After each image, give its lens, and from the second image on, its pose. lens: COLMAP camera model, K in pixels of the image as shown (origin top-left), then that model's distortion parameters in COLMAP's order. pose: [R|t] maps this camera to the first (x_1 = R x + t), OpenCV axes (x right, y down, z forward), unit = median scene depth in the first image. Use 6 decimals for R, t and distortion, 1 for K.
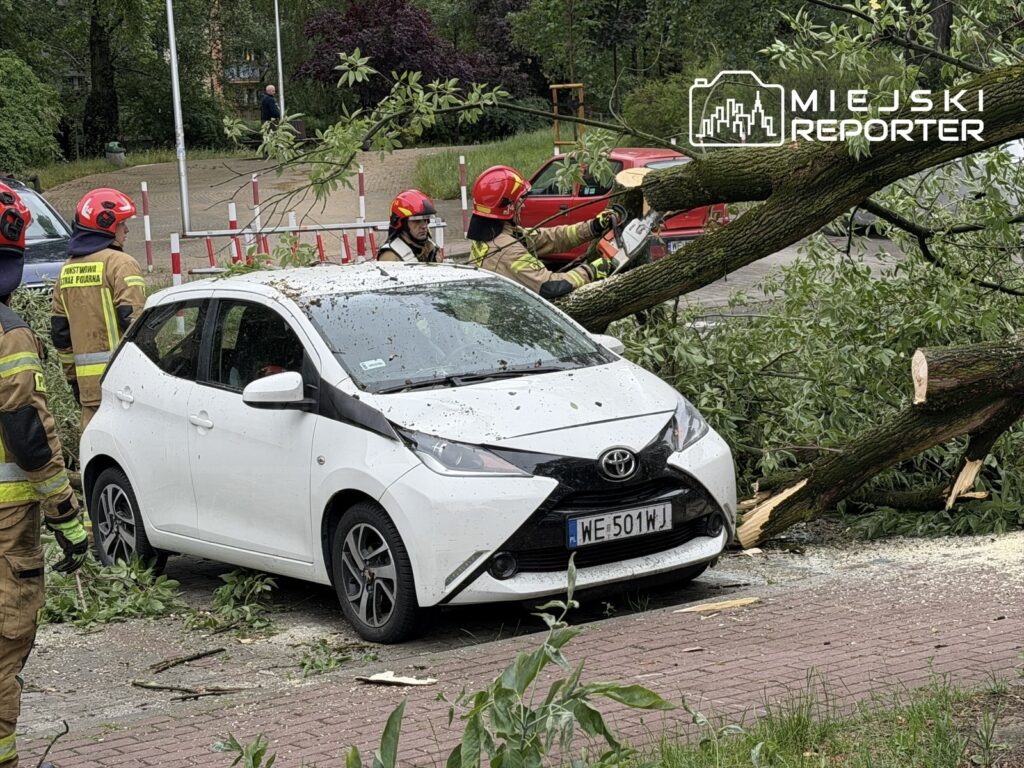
lens RADIAL K [[2143.1, 0, 515.6], [0, 2143.1, 391.6], [0, 0, 1]] dist [0.208110, 0.000000]
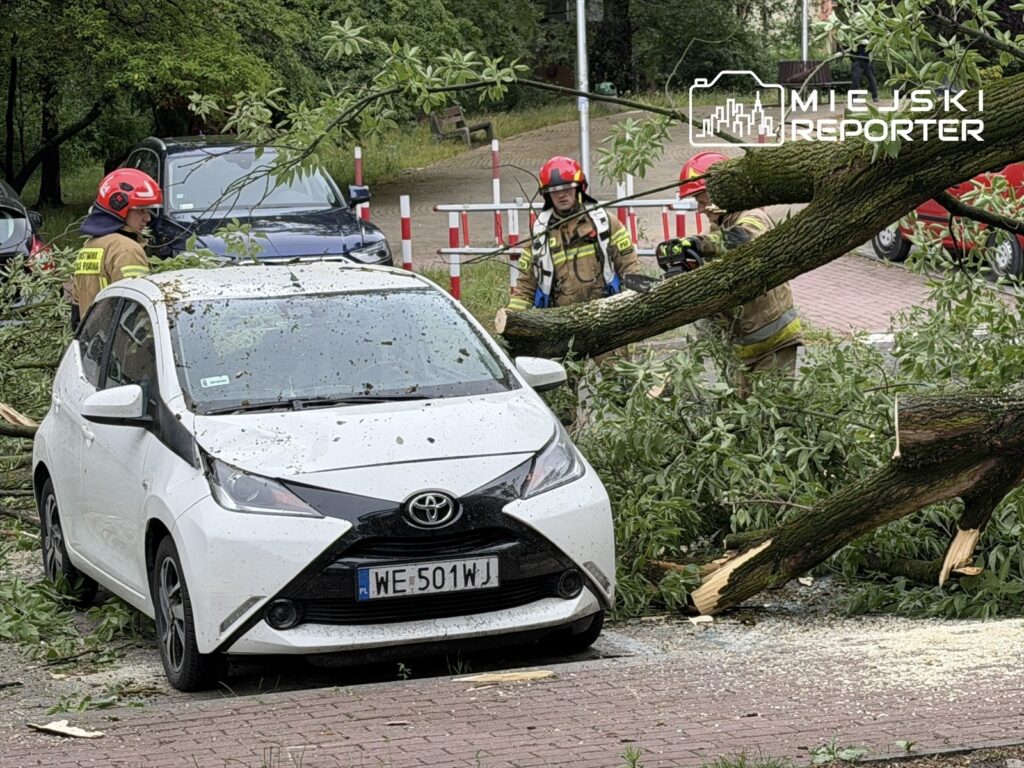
lens RADIAL K [[2717.0, 0, 515.1], [0, 2717.0, 381.9], [0, 0, 1]] dist [0.195562, 0.000000]
pose [[0.964499, 0.051411, -0.259033, 0.340988], [-0.050106, 0.998676, 0.011643, -0.031077], [0.259289, 0.001750, 0.965798, -0.071134]]
